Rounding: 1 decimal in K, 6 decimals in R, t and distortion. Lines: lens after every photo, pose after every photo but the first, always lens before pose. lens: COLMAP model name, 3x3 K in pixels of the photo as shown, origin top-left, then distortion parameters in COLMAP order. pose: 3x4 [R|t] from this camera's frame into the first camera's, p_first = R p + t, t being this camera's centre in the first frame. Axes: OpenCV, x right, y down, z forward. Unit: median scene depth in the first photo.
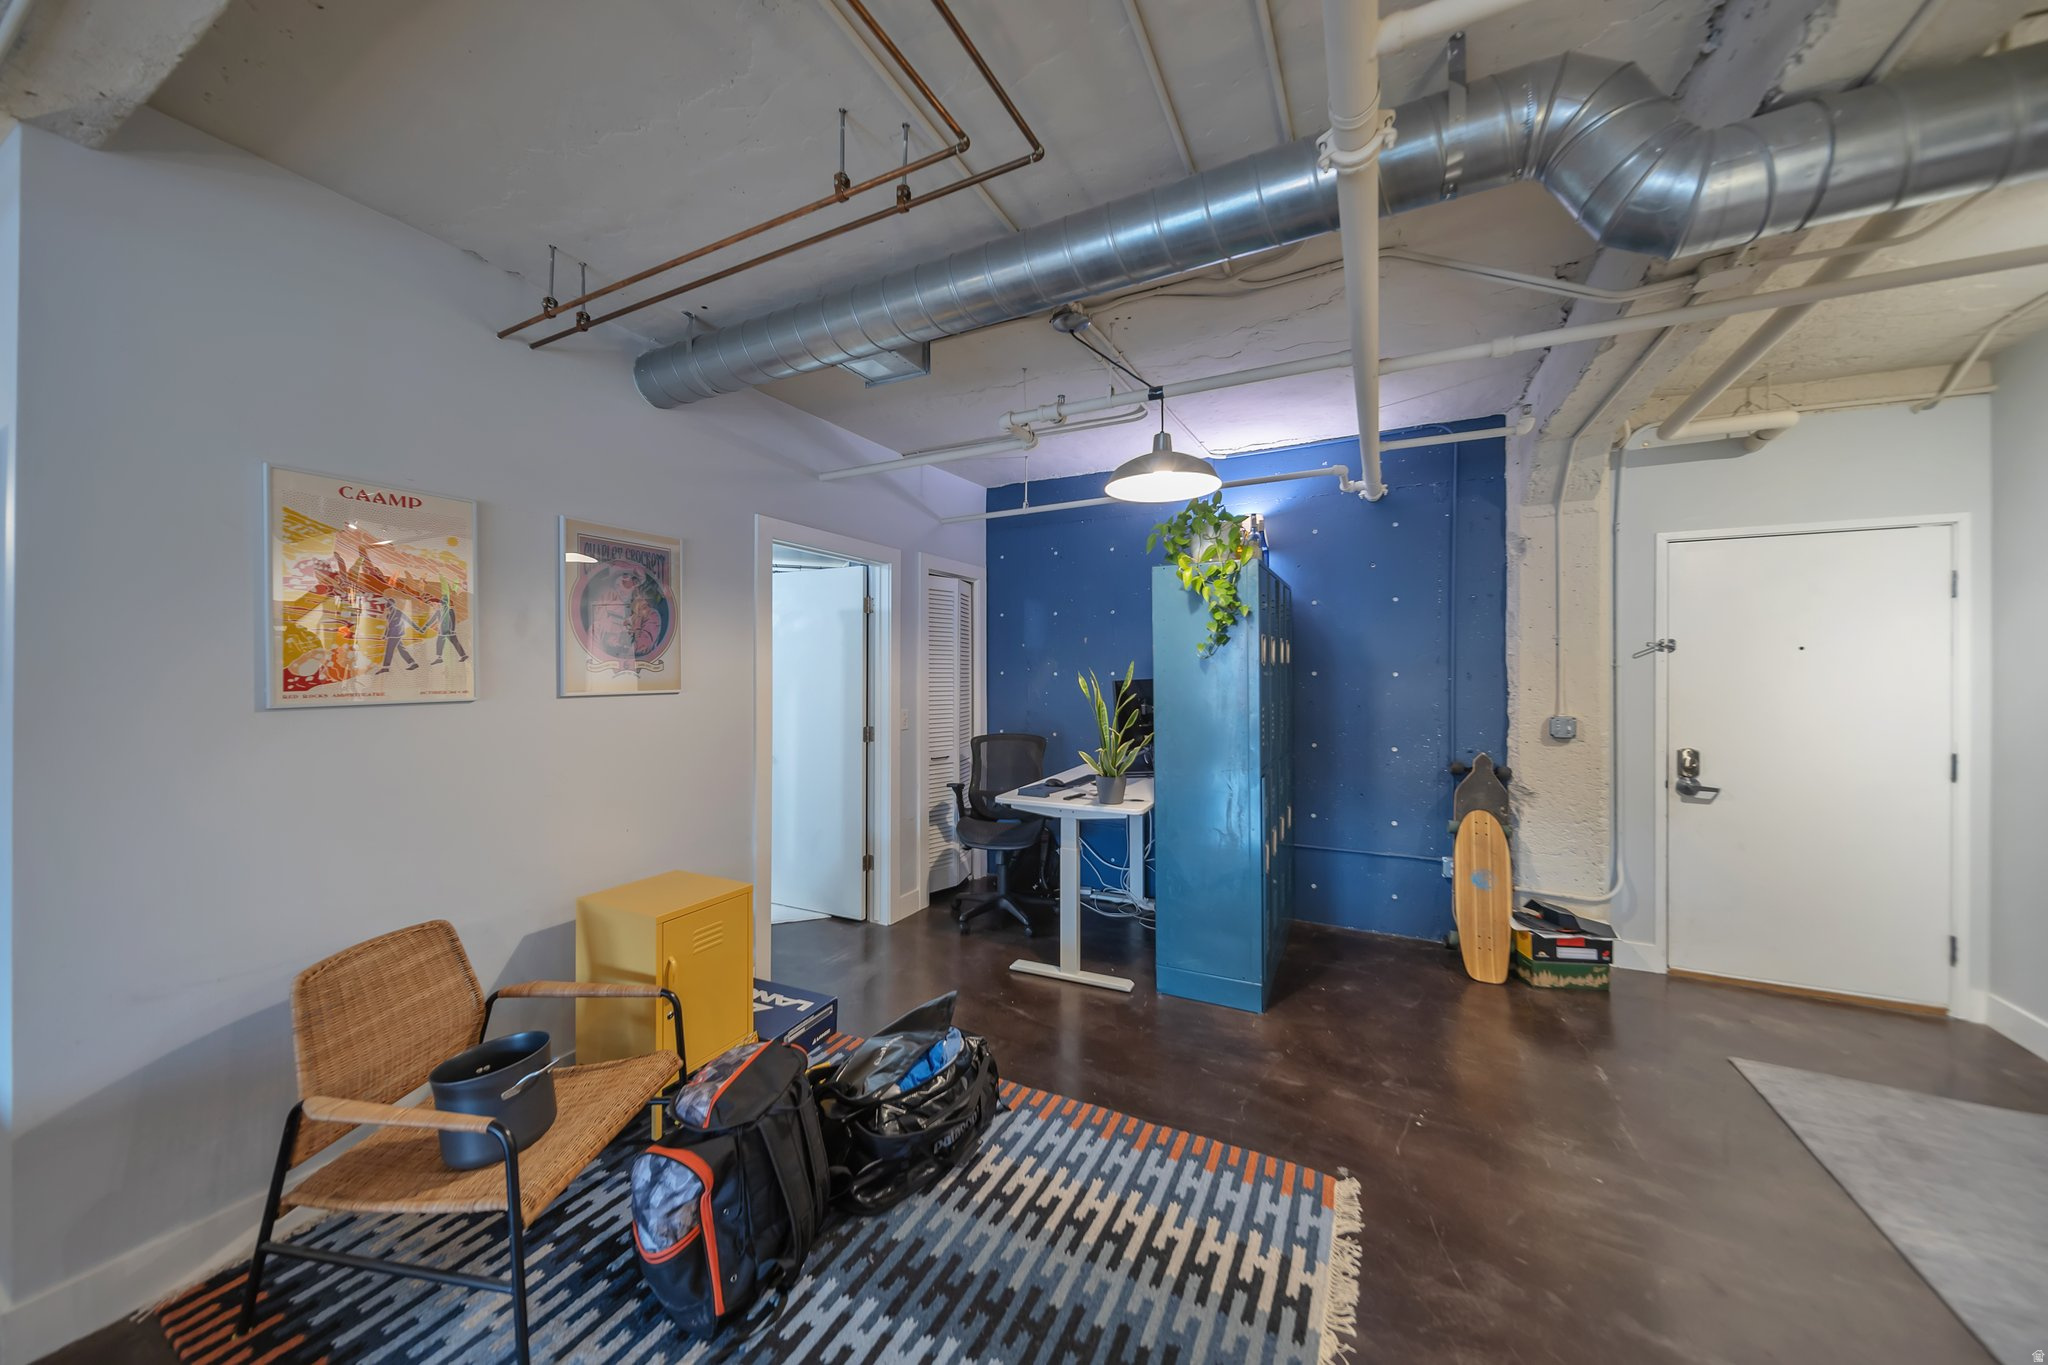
lens RADIAL K [[707.6, 0, 1019.0], [0, 707.6, 672.6], [0, 0, 1]] dist [0.004290, -0.002704]
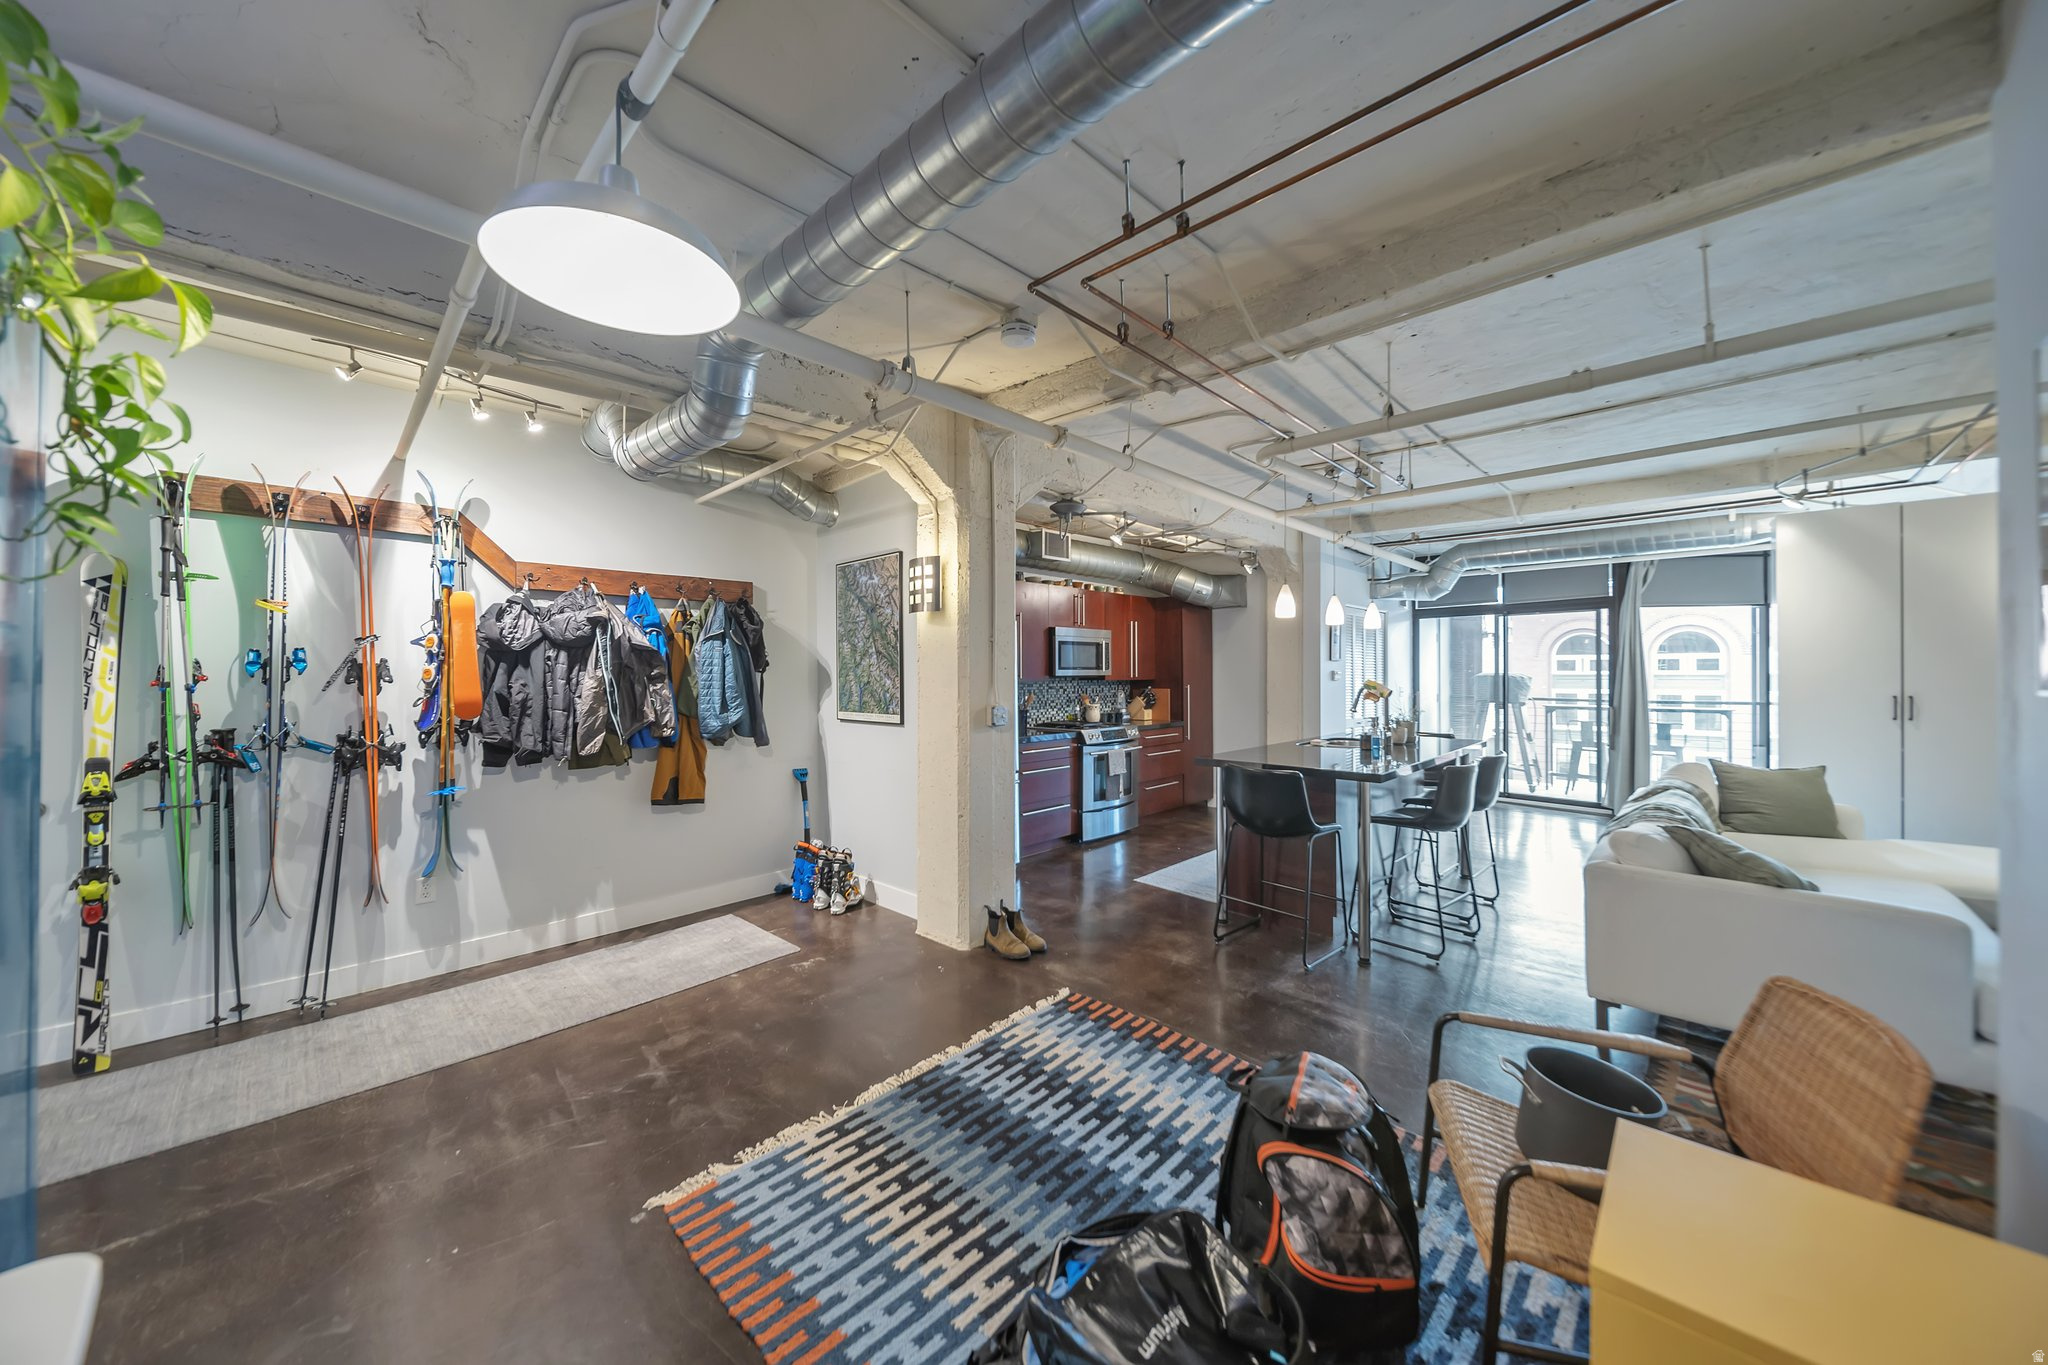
lens RADIAL K [[707.6, 0, 1017.7], [0, 707.6, 676.6], [0, 0, 1]] dist [0.004290, -0.002704]
pose [[-0.954219, 0.000981, 0.299108, -0.170146], [0.002351, 0.999988, 0.004222, 0.014578], [-0.299100, 0.004732, -0.954210, 1.103143]]
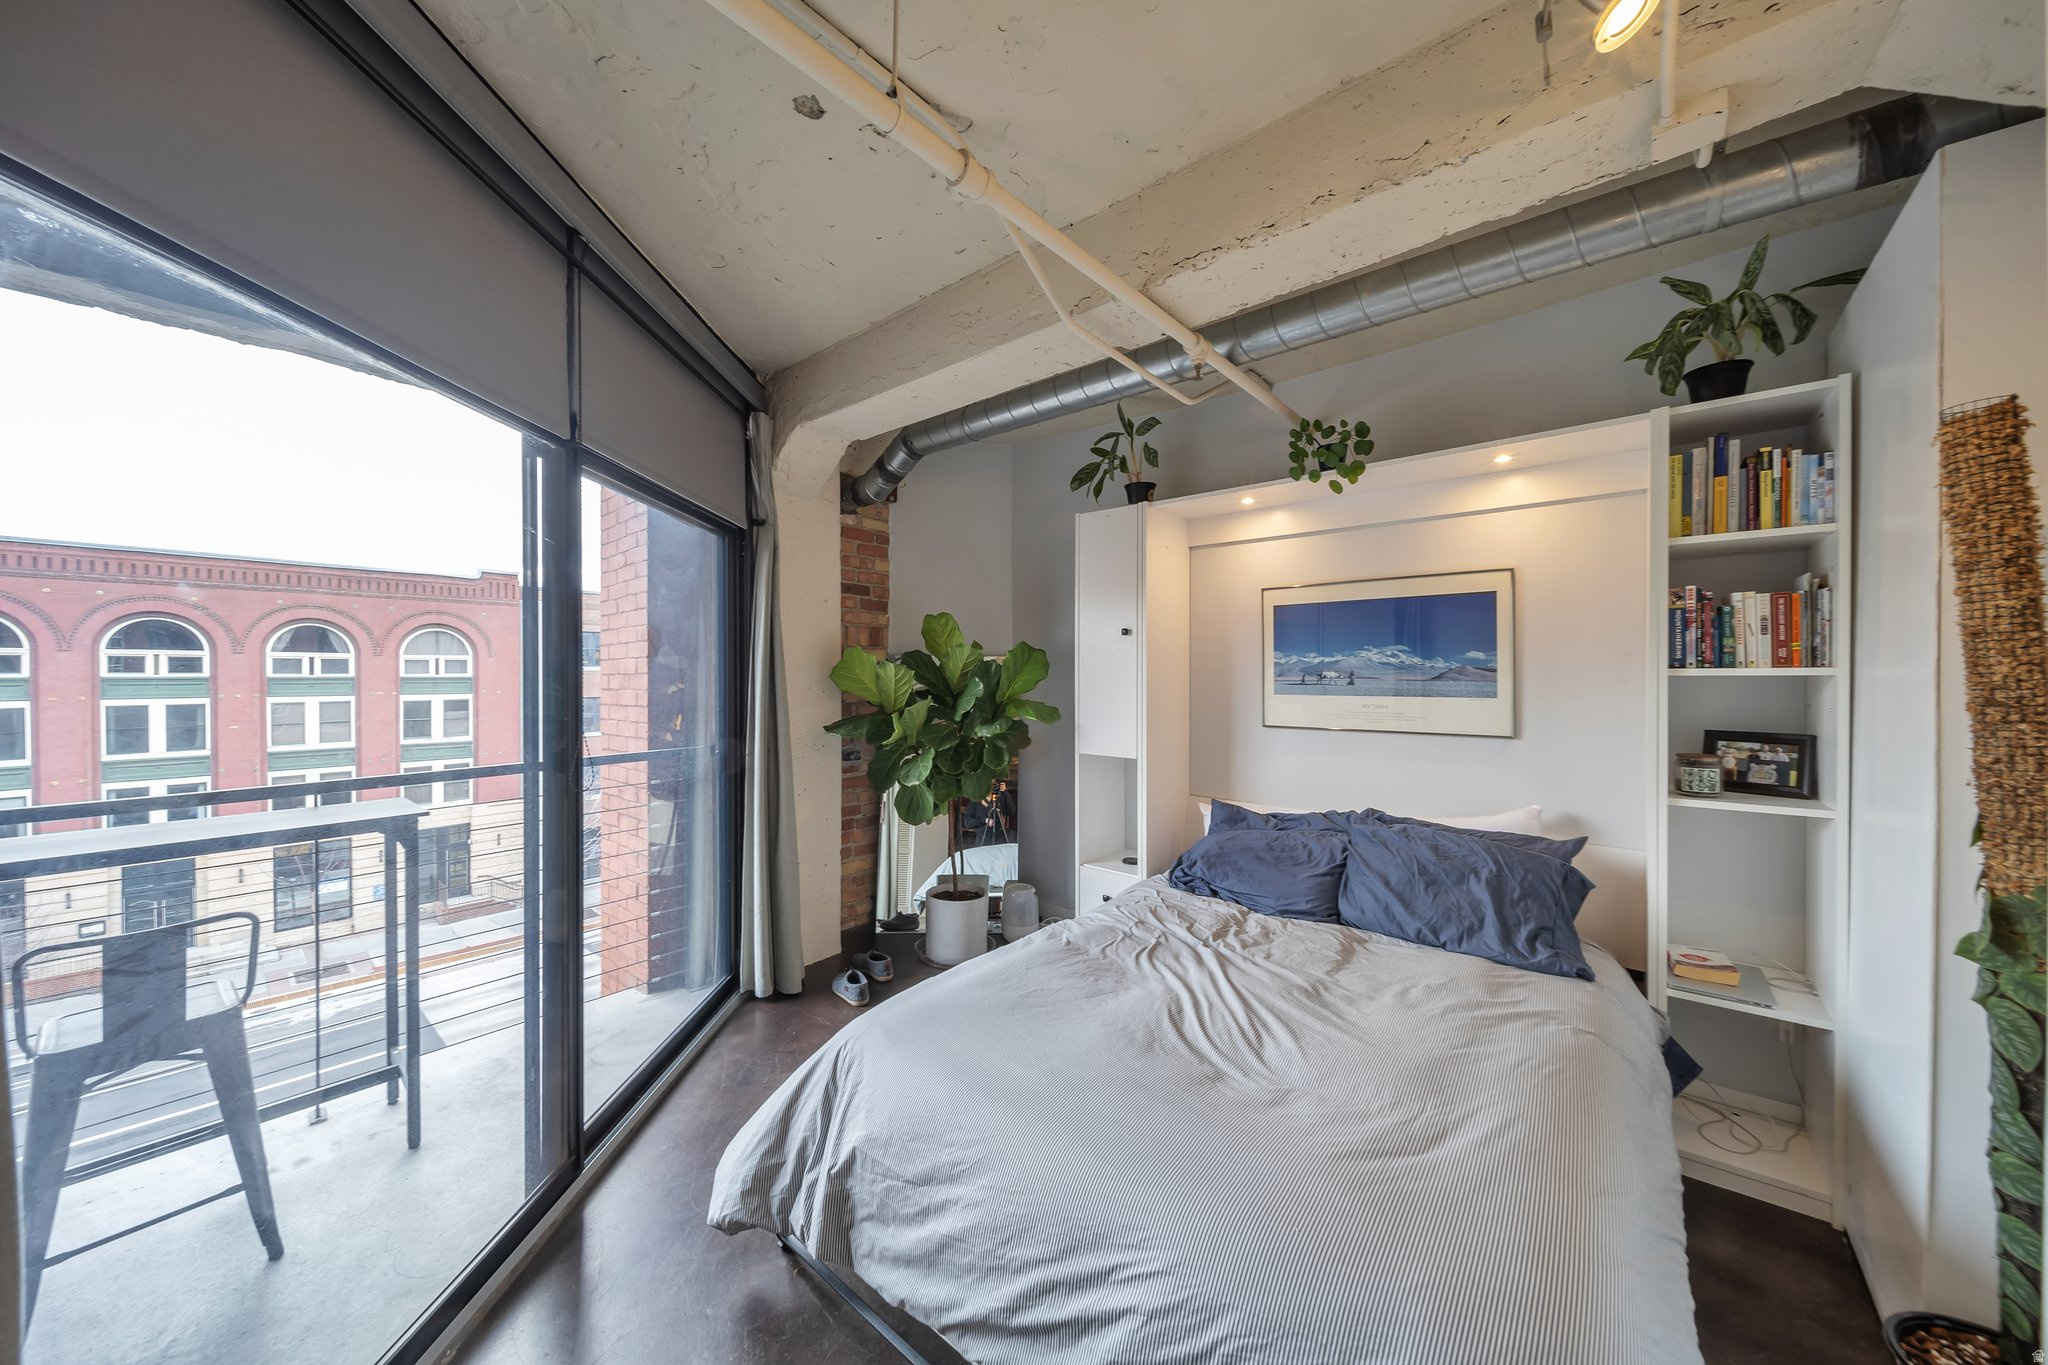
lens RADIAL K [[707.6, 0, 1018.0], [0, 707.6, 674.1], [0, 0, 1]] dist [0.004290, -0.002704]
pose [[-0.228026, 0.003201, -0.973650, -1.163796], [0.002258, 0.999994, 0.002759, 0.005661], [0.973652, -0.001569, -0.228032, -1.059455]]
